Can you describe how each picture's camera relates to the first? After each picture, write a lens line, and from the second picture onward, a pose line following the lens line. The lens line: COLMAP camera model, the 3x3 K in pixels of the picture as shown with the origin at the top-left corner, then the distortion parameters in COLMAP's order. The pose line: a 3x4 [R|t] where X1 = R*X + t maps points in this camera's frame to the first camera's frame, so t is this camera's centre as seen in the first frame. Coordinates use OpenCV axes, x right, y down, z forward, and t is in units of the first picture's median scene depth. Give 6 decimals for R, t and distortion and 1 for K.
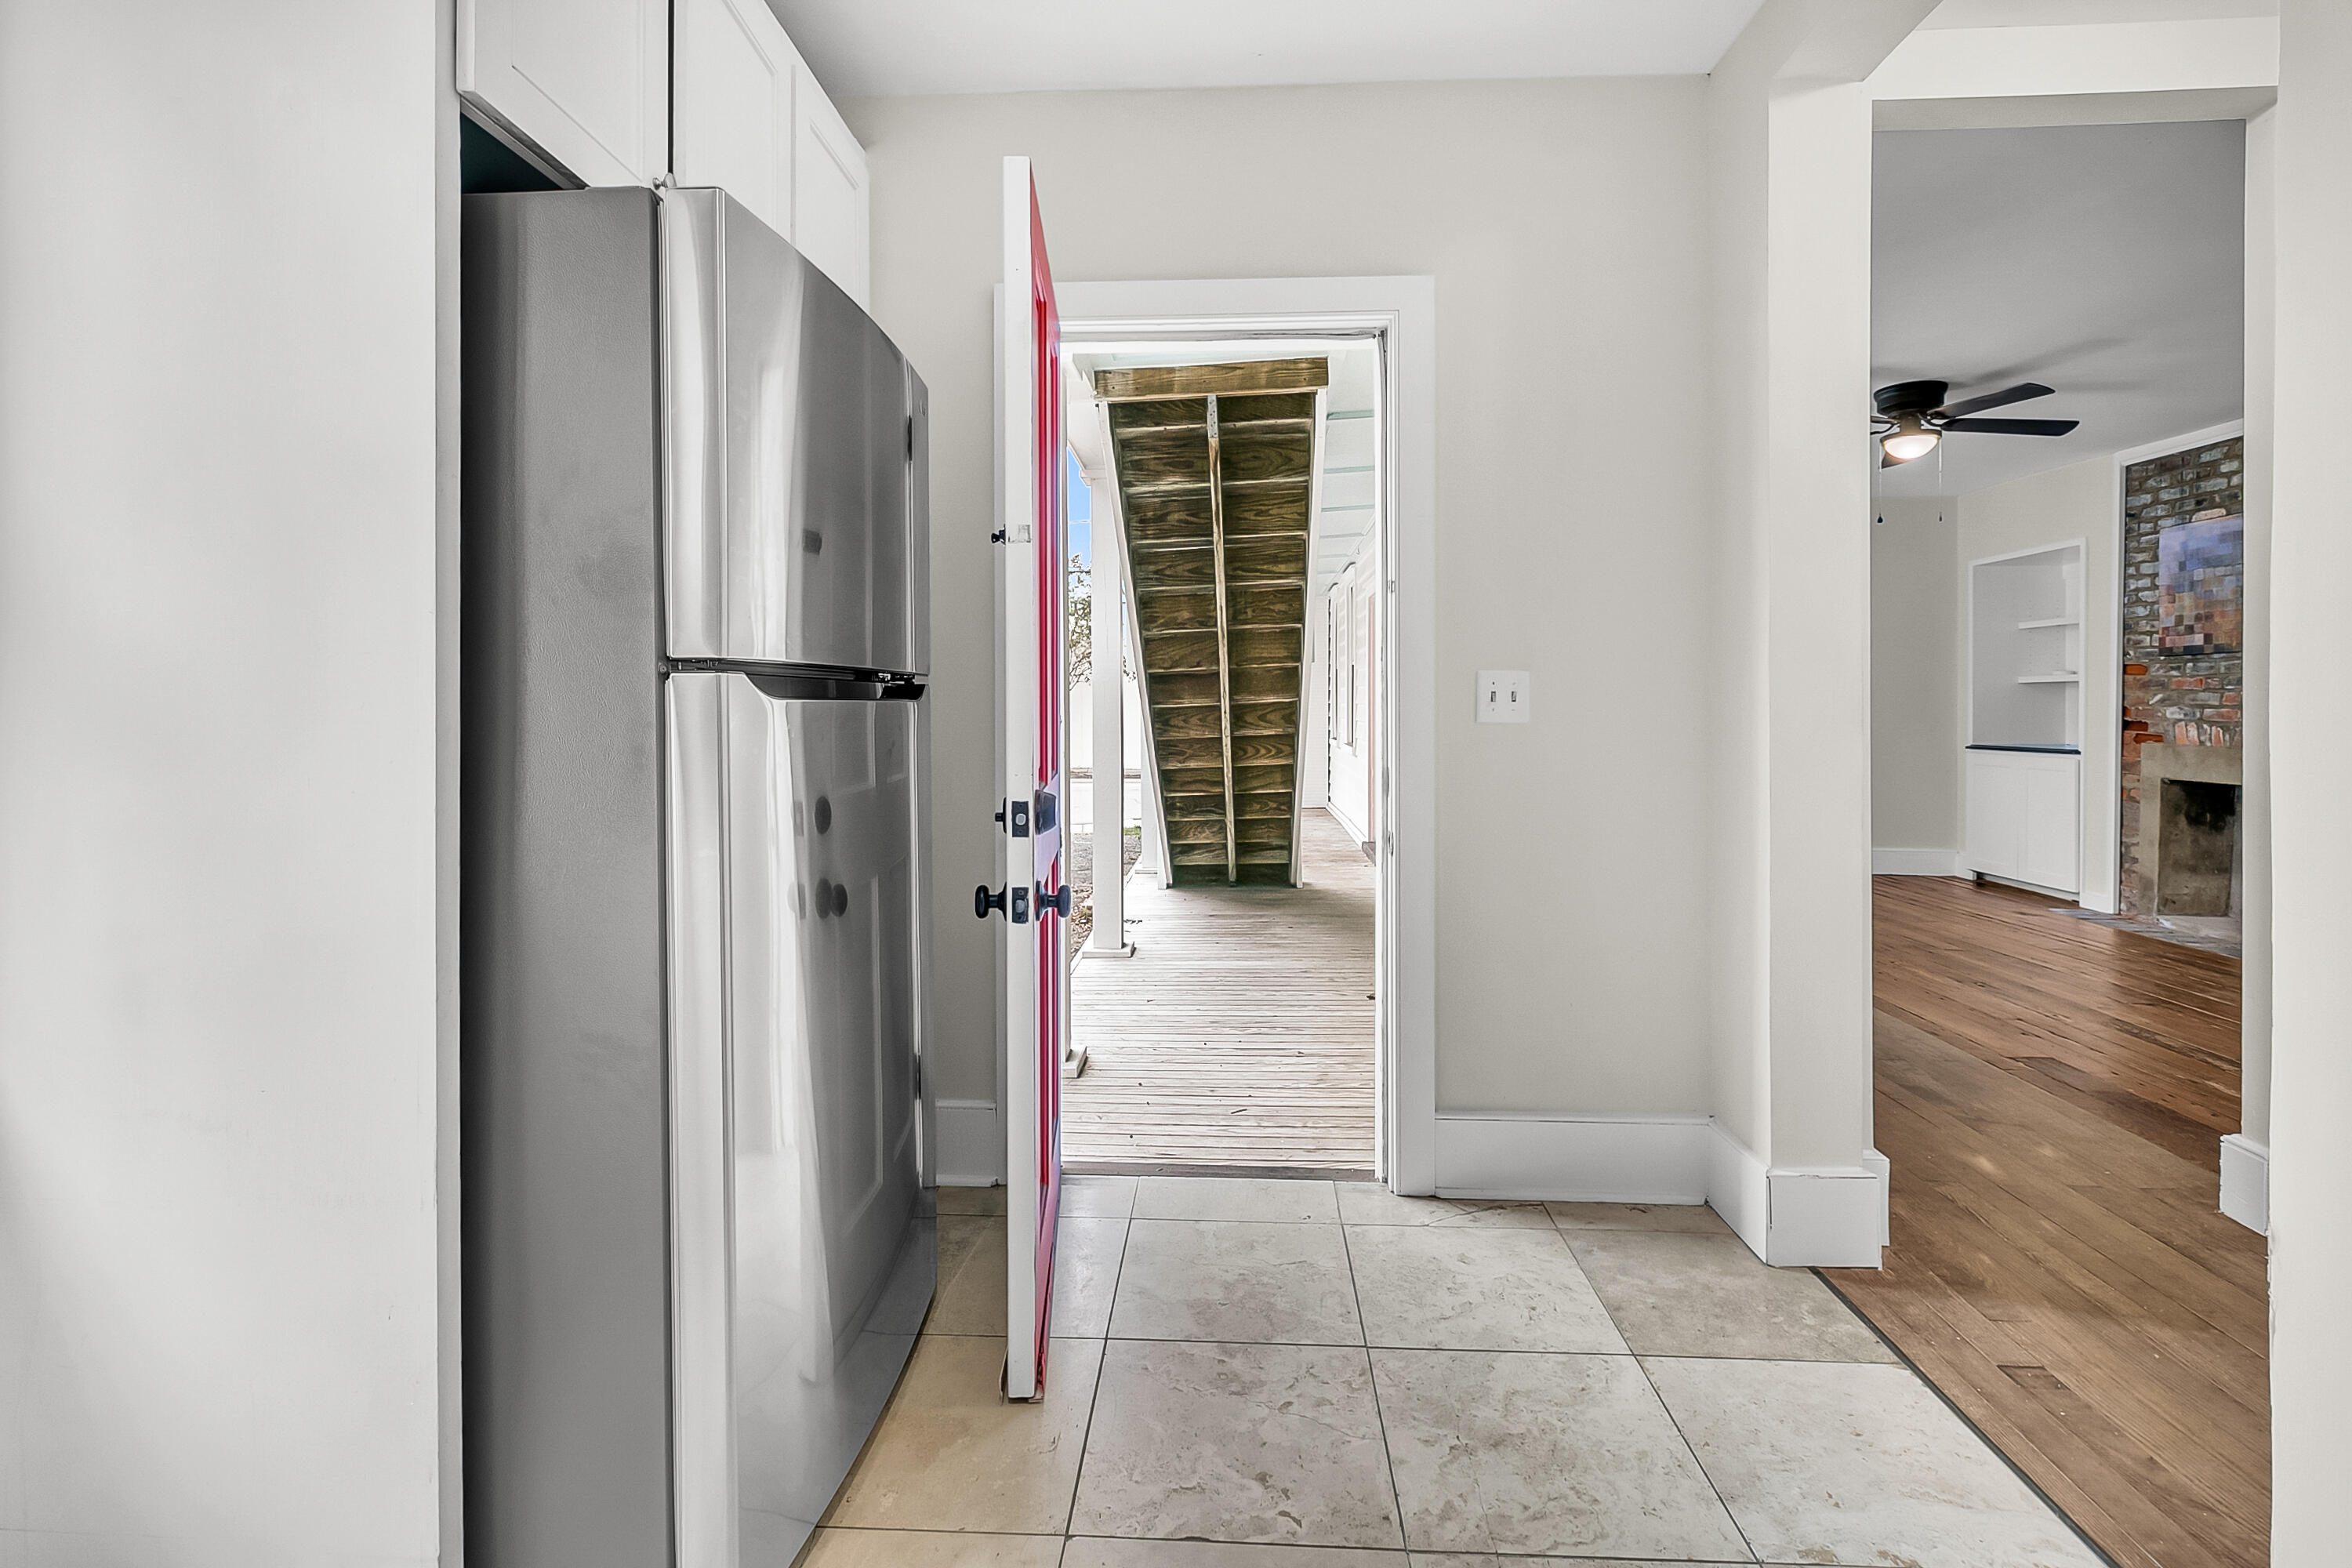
lens RADIAL K [[1116.7, 0, 1199.8], [0, 1116.7, 720.5], [0, 0, 1]] dist [0.000241, 0.002470]
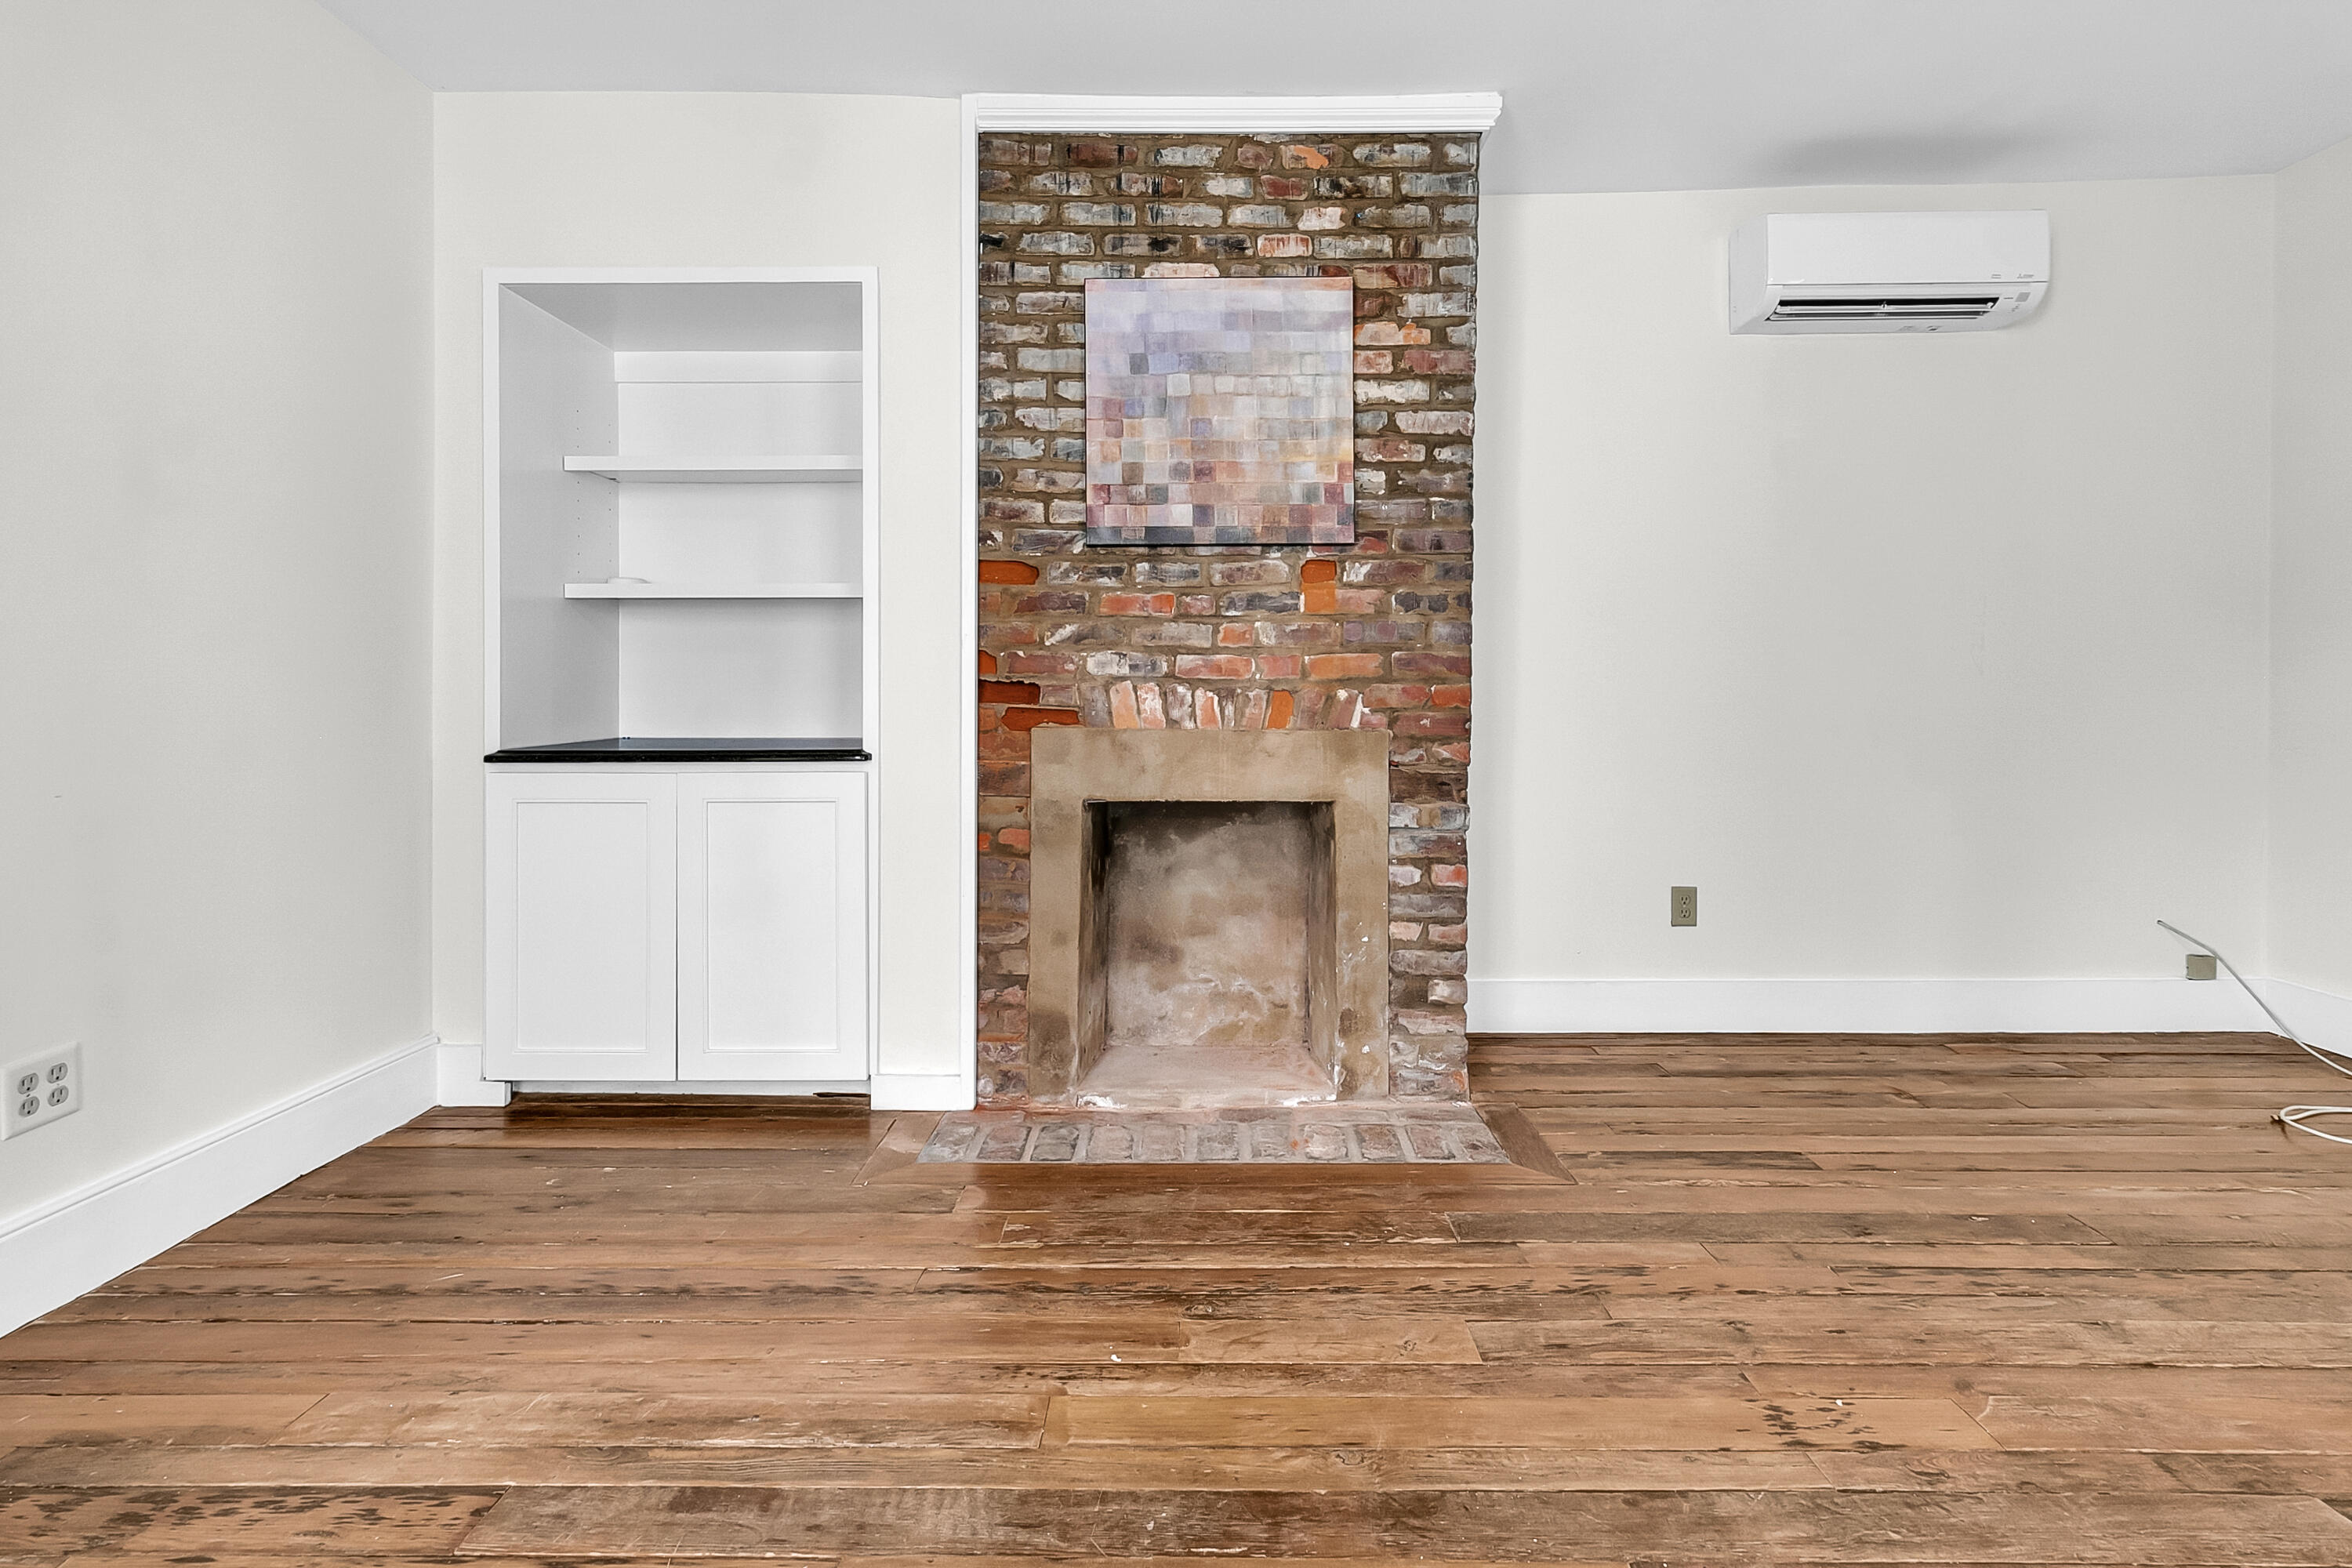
lens RADIAL K [[1116.7, 0, 1178.4], [0, 1116.7, 682.7], [0, 0, 1]] dist [0.000241, 0.002470]
pose [[-0.019323, 0.007465, 0.999785, 0.380491], [0.014501, 0.999869, -0.007185, 0.005394], [-0.999708, 0.014359, -0.019429, 0.969536]]
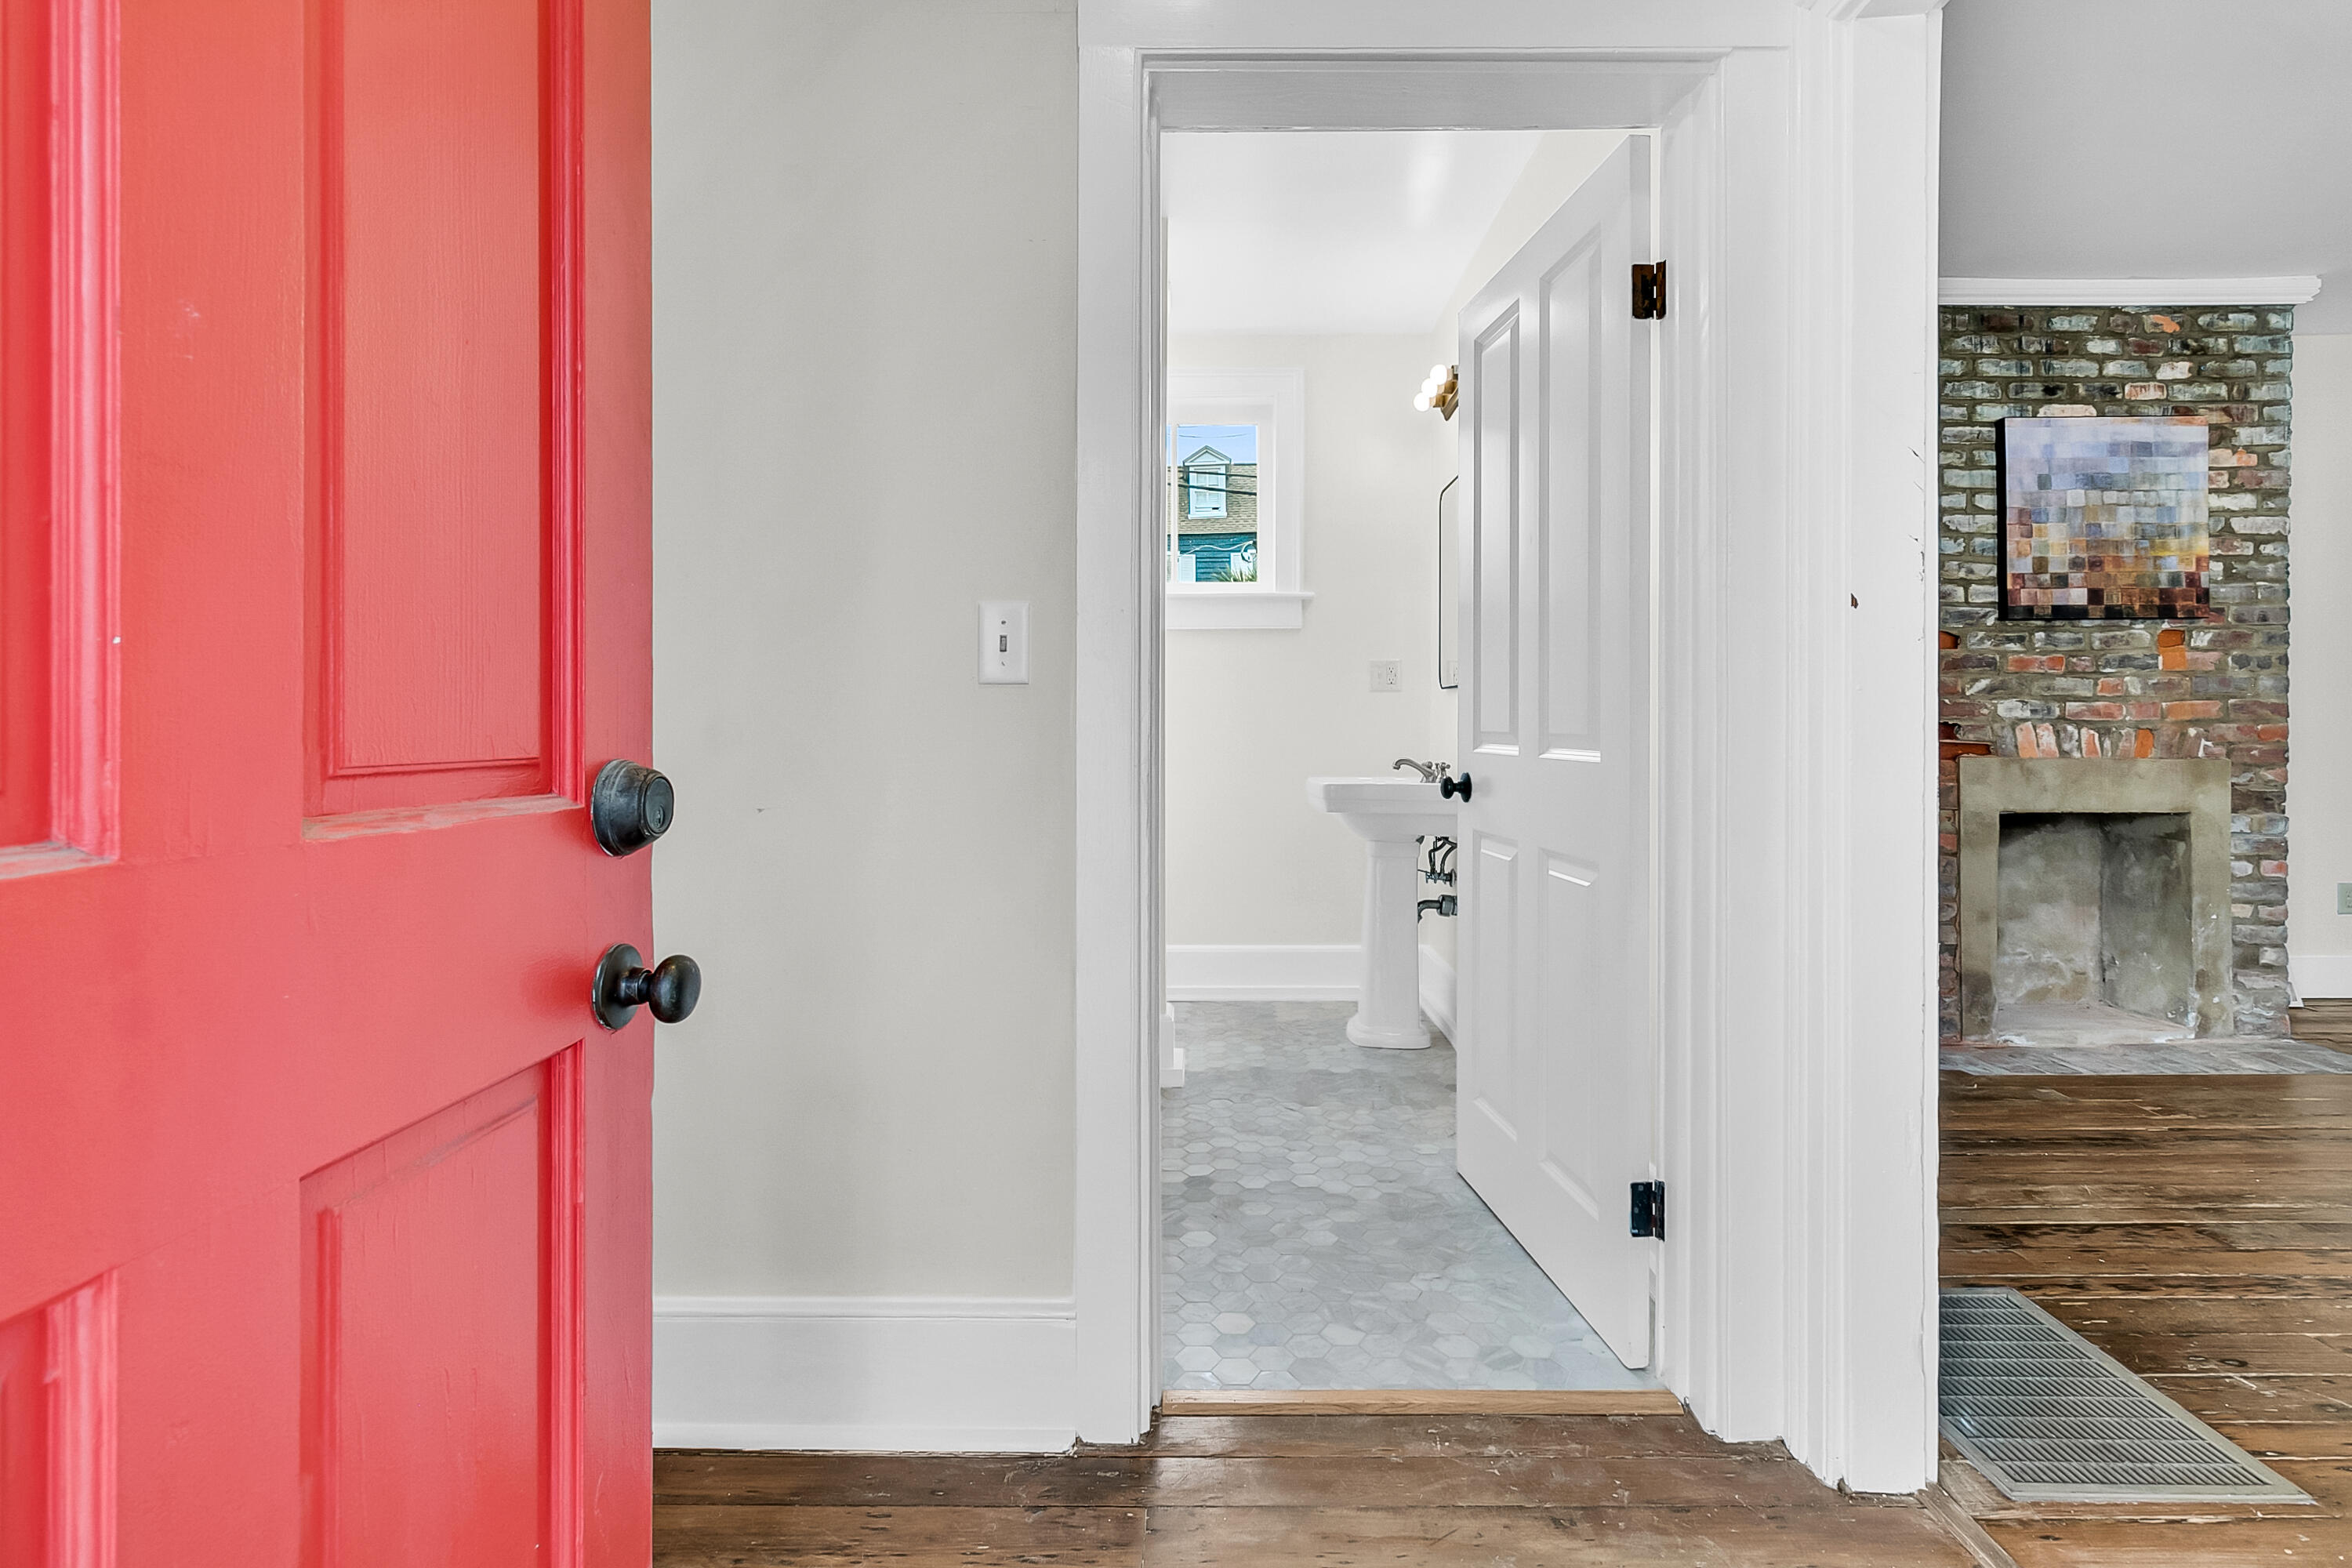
lens RADIAL K [[1116.7, 0, 1181.7], [0, 1116.7, 720.7], [0, 0, 1]] dist [0.000241, 0.002470]
pose [[-0.028302, 0.006090, 0.999581, 0.240310], [0.017781, 0.999826, -0.005588, -0.004877], [-0.999441, 0.017615, -0.028405, 1.482452]]
